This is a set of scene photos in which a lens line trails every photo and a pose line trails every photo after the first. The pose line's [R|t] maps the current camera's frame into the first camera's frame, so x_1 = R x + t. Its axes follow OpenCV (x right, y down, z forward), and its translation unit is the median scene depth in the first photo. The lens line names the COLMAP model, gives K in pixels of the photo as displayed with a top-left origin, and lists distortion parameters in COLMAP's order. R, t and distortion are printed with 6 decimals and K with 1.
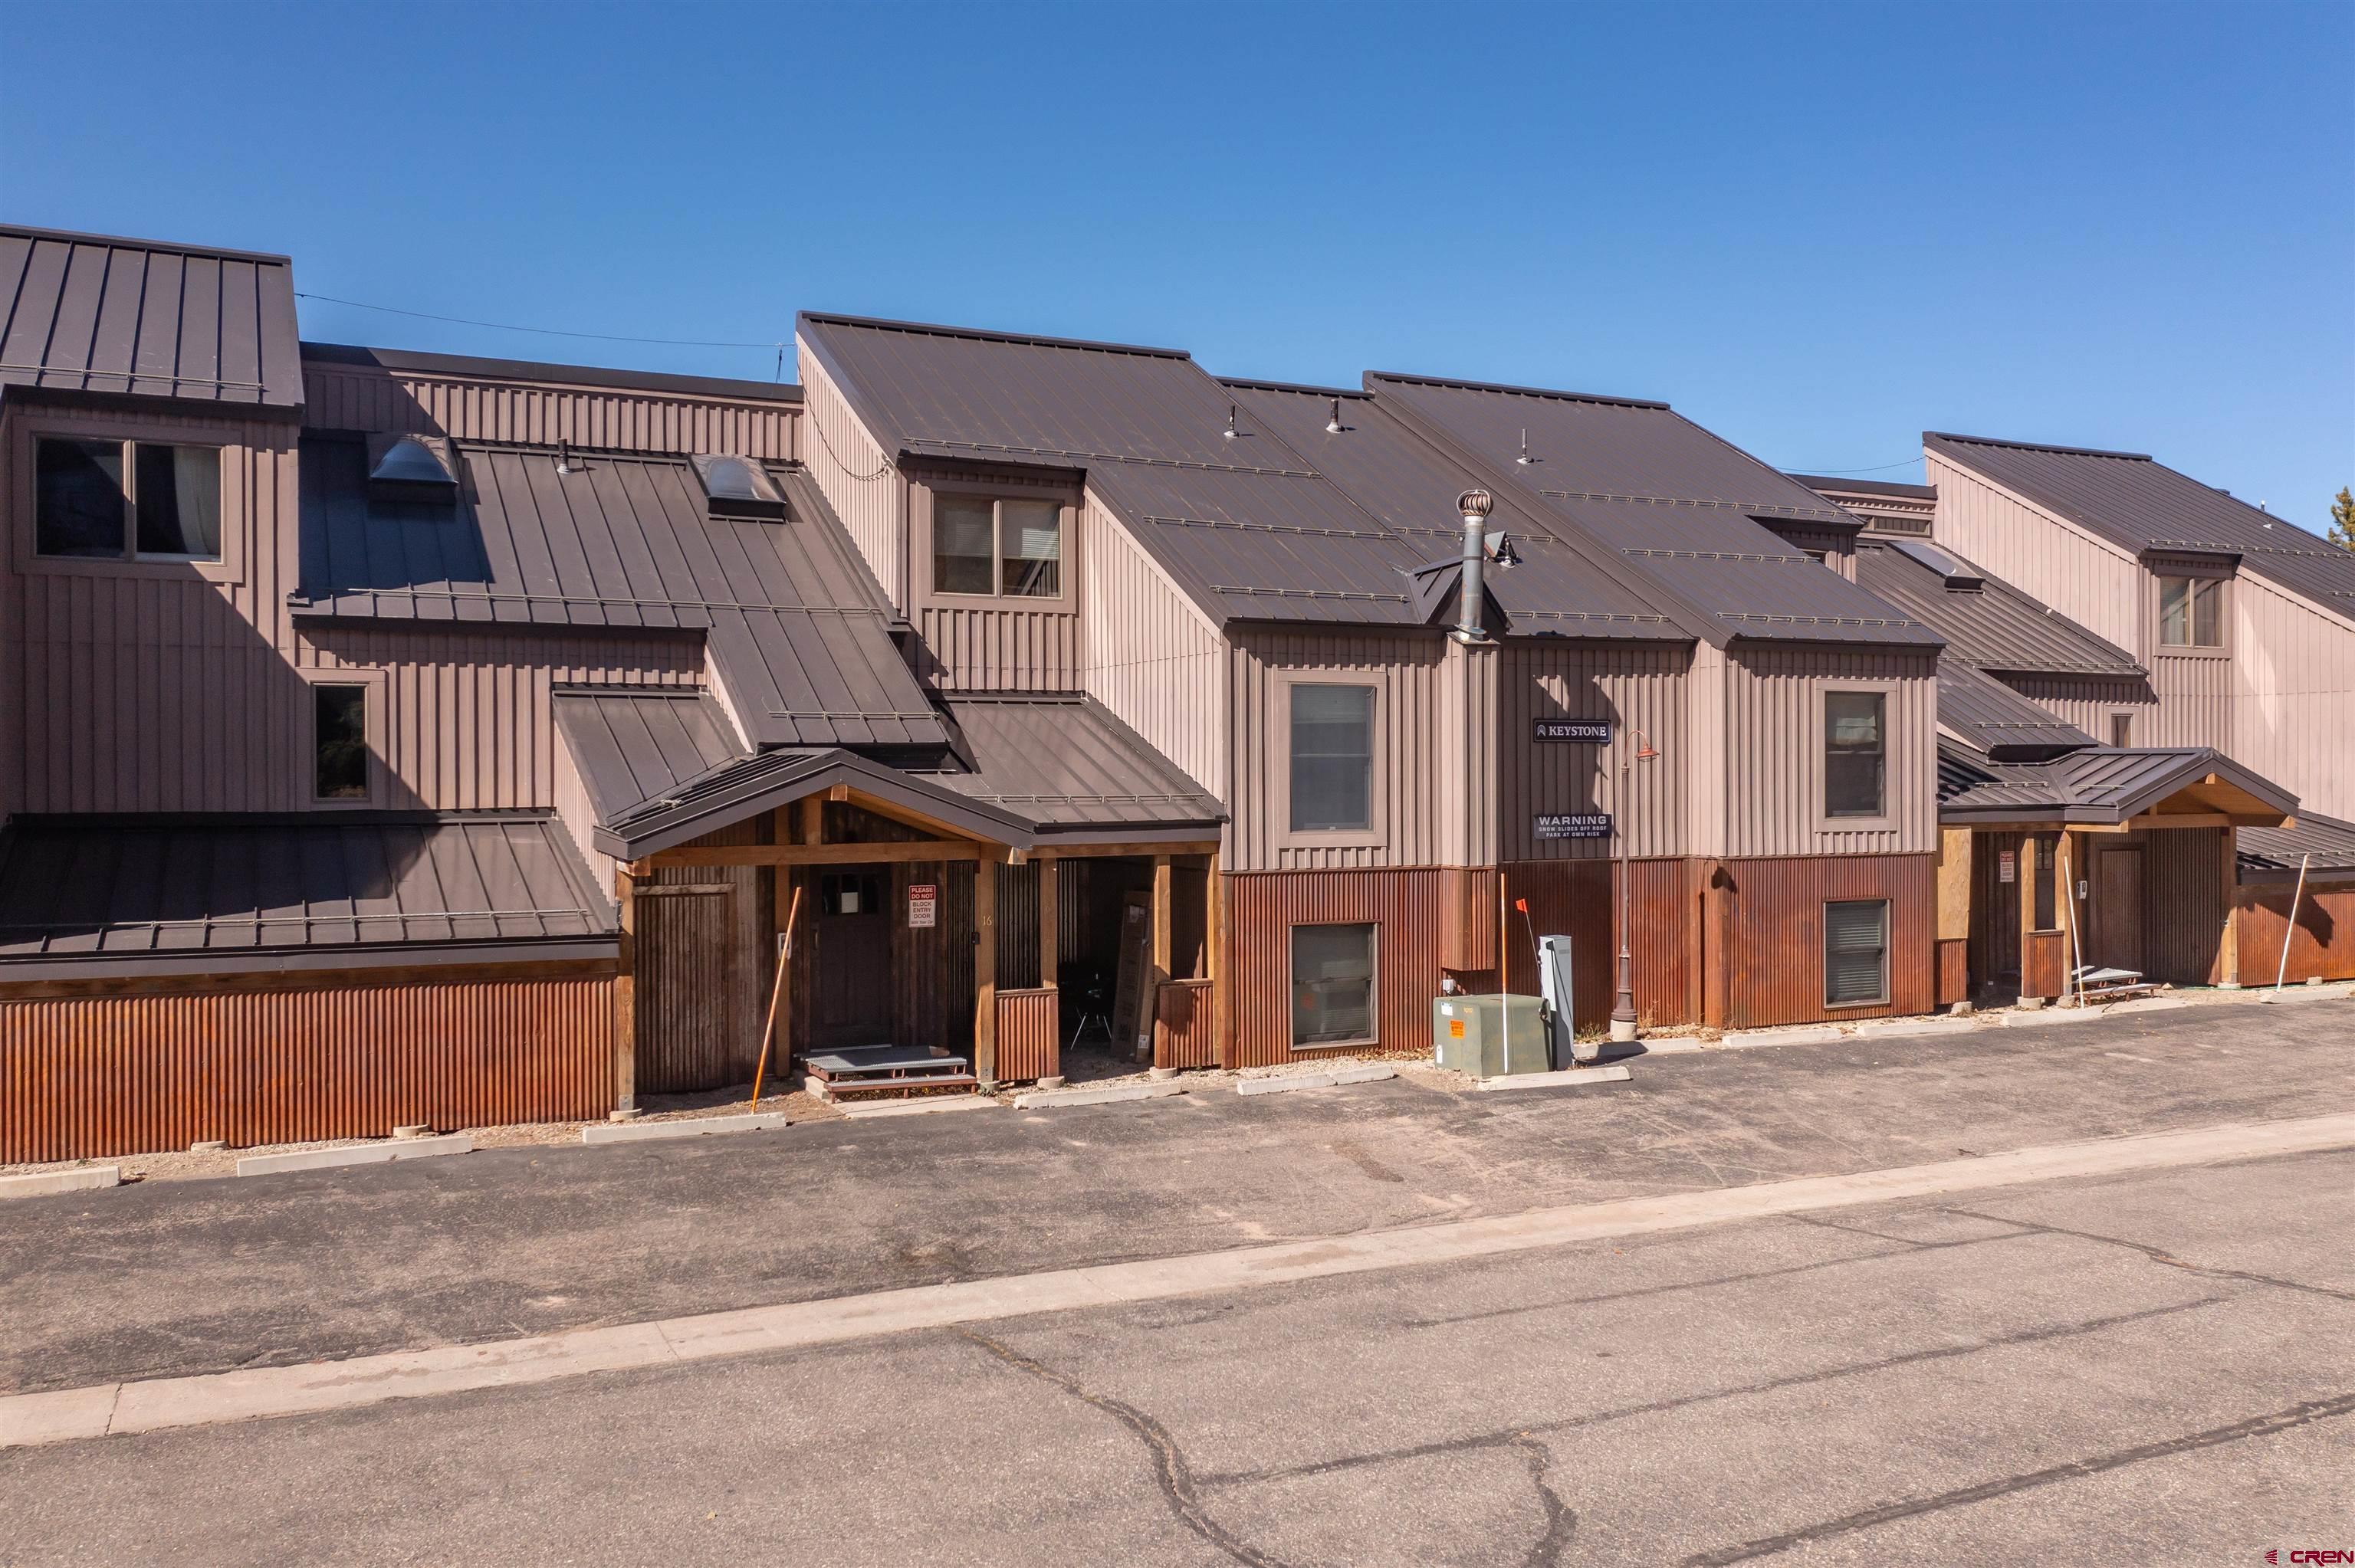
lens RADIAL K [[1844.7, 0, 1177.5], [0, 1844.7, 784.0], [0, 0, 1]] dist [0.002963, 0.000513]
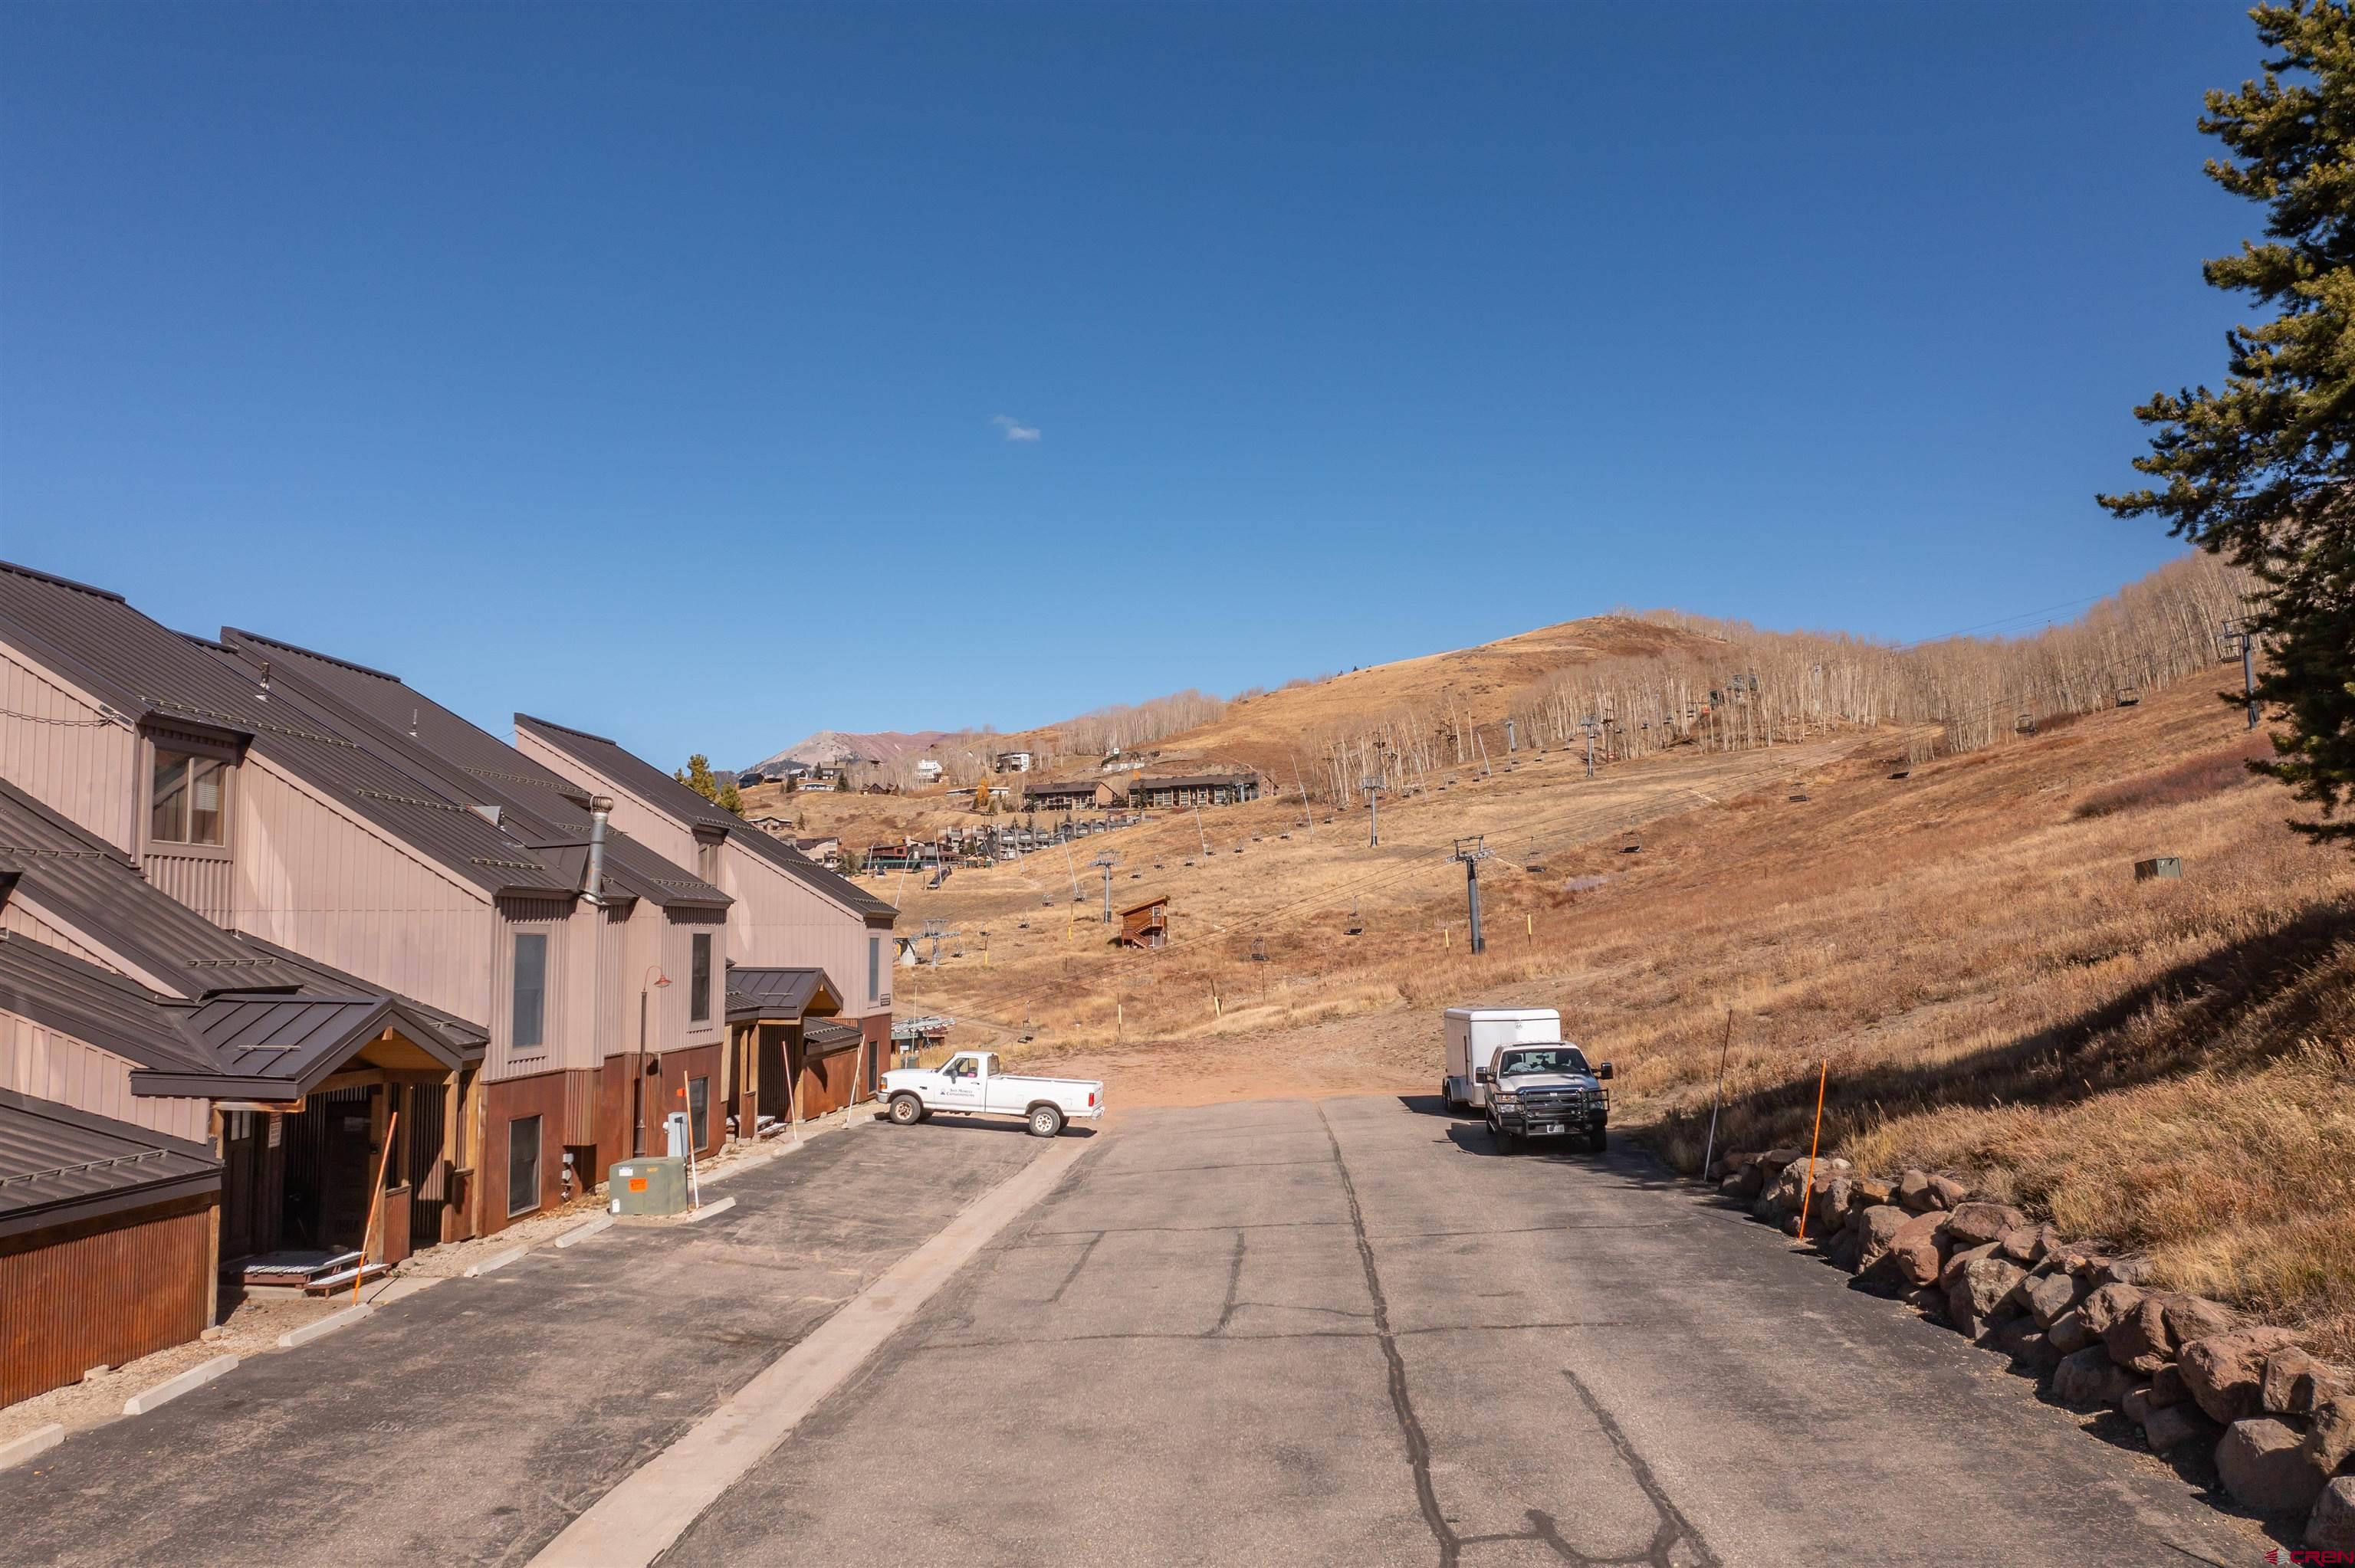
lens RADIAL K [[1864.4, 0, 1177.5], [0, 1864.4, 784.0], [0, 0, 1]] dist [-0.009987, -0.004909]
pose [[0.484734, 0.077408, 0.871229, -0.895033], [0.001848, 0.995983, -0.089521, -0.042871], [-0.874660, 0.045004, 0.482644, -0.057381]]
